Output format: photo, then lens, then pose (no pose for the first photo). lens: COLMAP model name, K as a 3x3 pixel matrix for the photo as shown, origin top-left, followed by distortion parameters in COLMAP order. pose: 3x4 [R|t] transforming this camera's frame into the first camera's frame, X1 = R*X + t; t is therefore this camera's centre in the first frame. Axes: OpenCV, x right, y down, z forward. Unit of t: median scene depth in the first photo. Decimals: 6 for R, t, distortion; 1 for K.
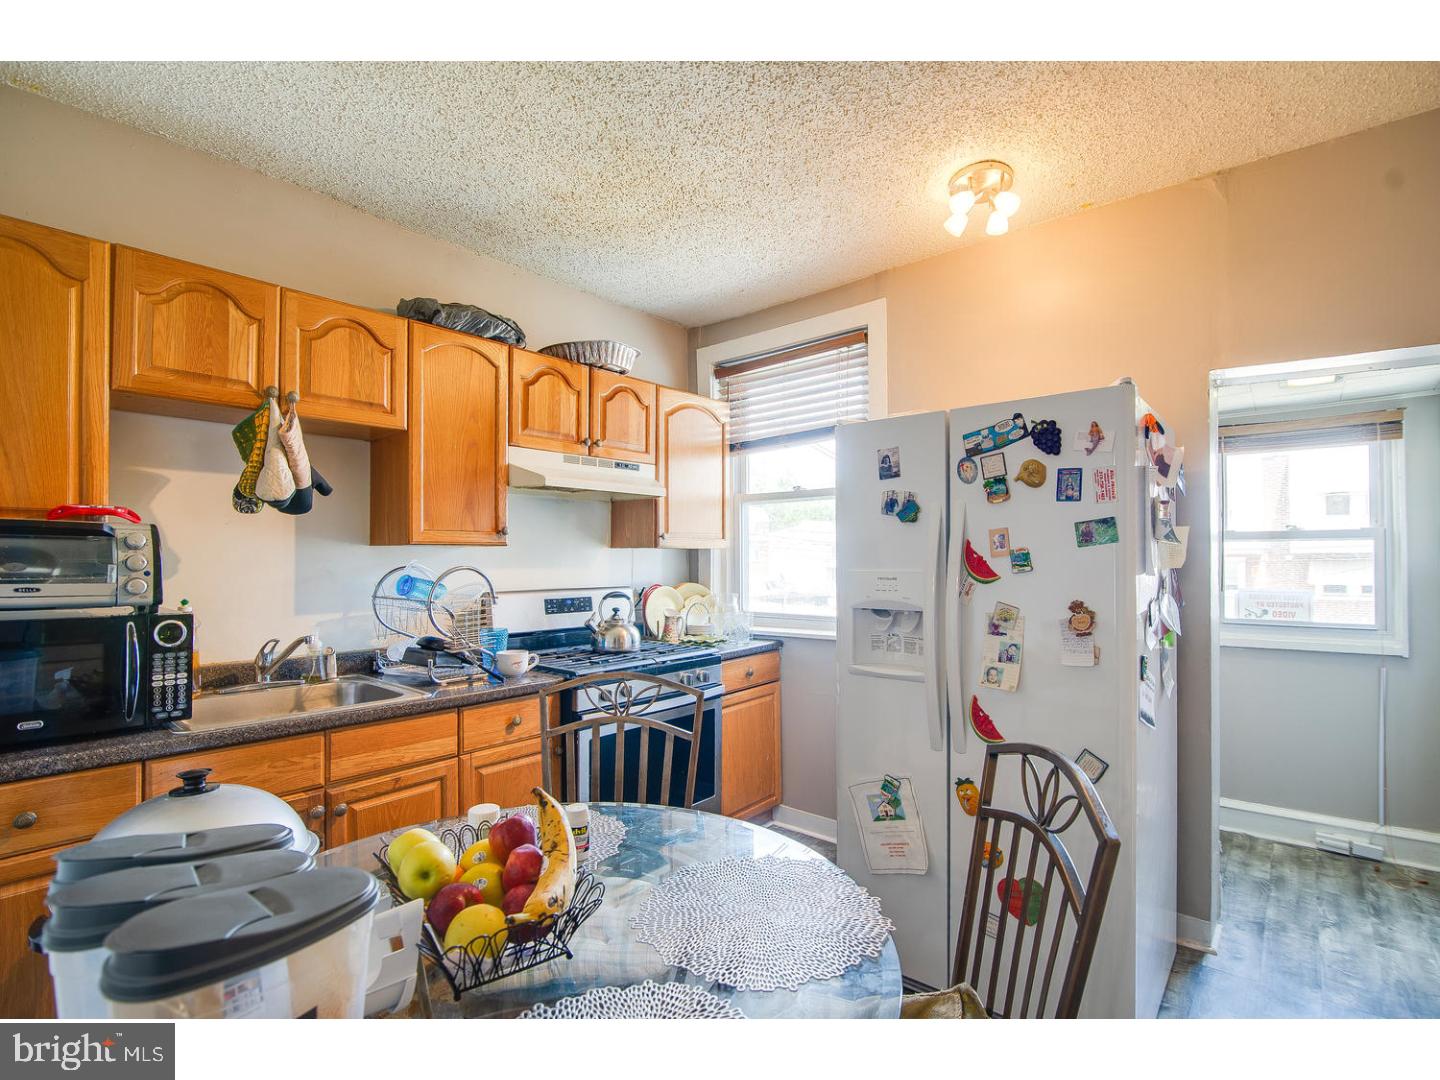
lens RADIAL K [[671.9, 0, 717.6], [0, 671.9, 533.6], [0, 0, 1]] dist [-0.017972, 0.000017]
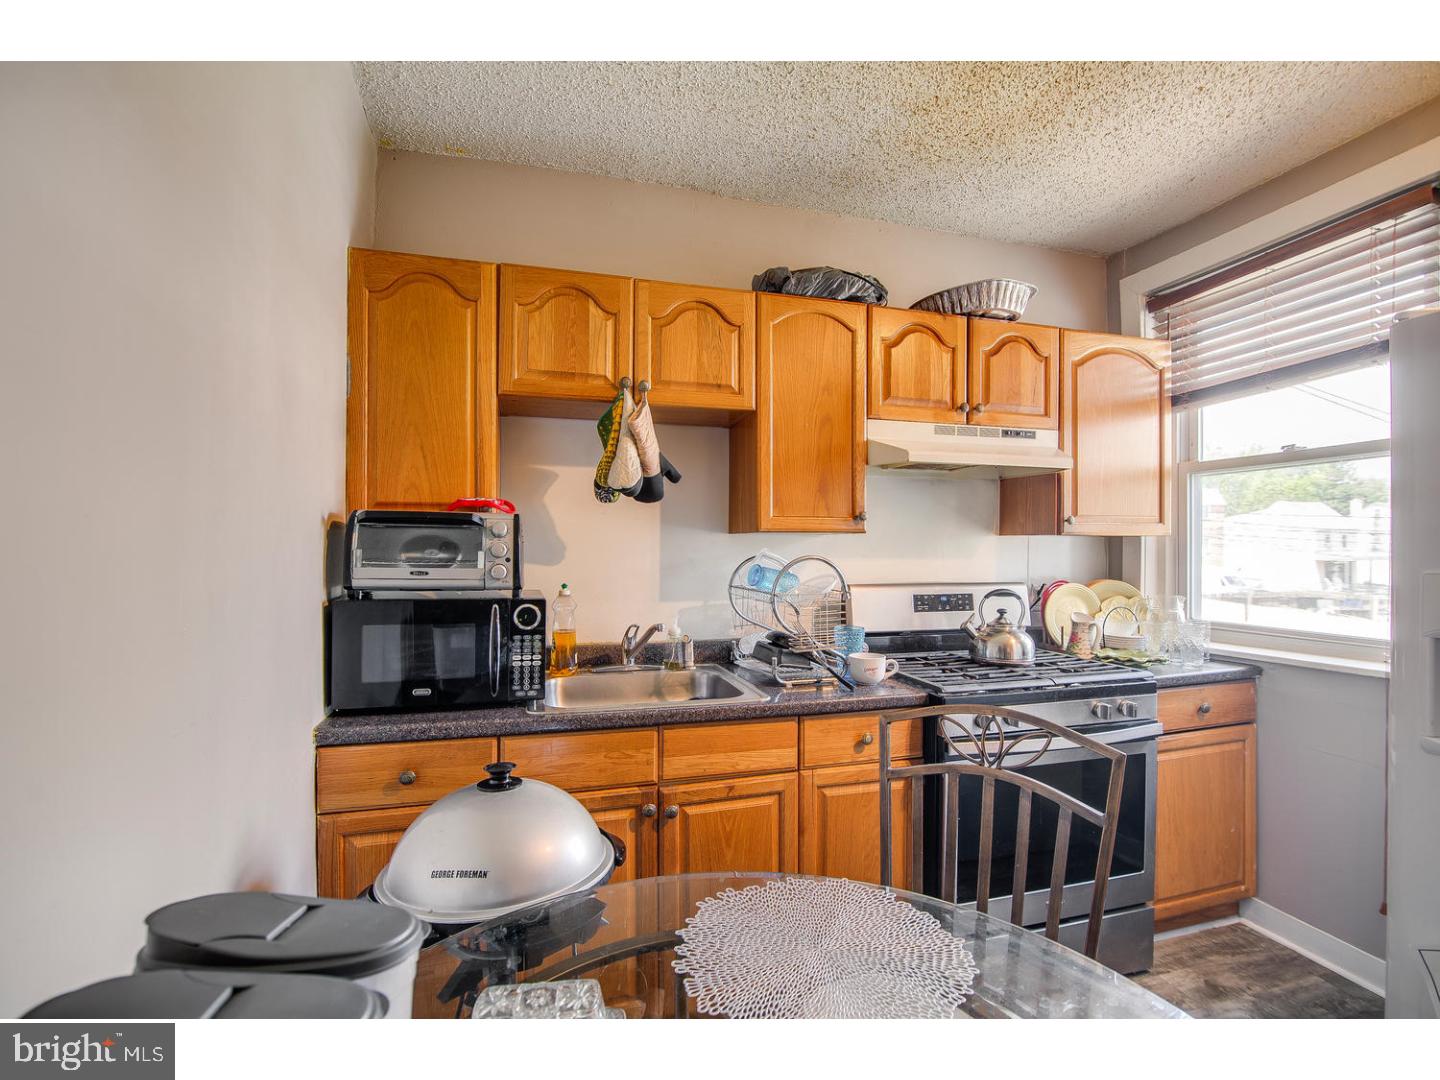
lens RADIAL K [[639.2, 0, 719.6], [0, 639.2, 545.2], [0, 0, 1]] dist [-0.018842, 0.000535]
pose [[0.826089, 0.004071, -0.563524, -0.000181], [0.015180, 0.999450, 0.029473, 0.007632], [0.563335, -0.032901, 0.825574, 0.230603]]
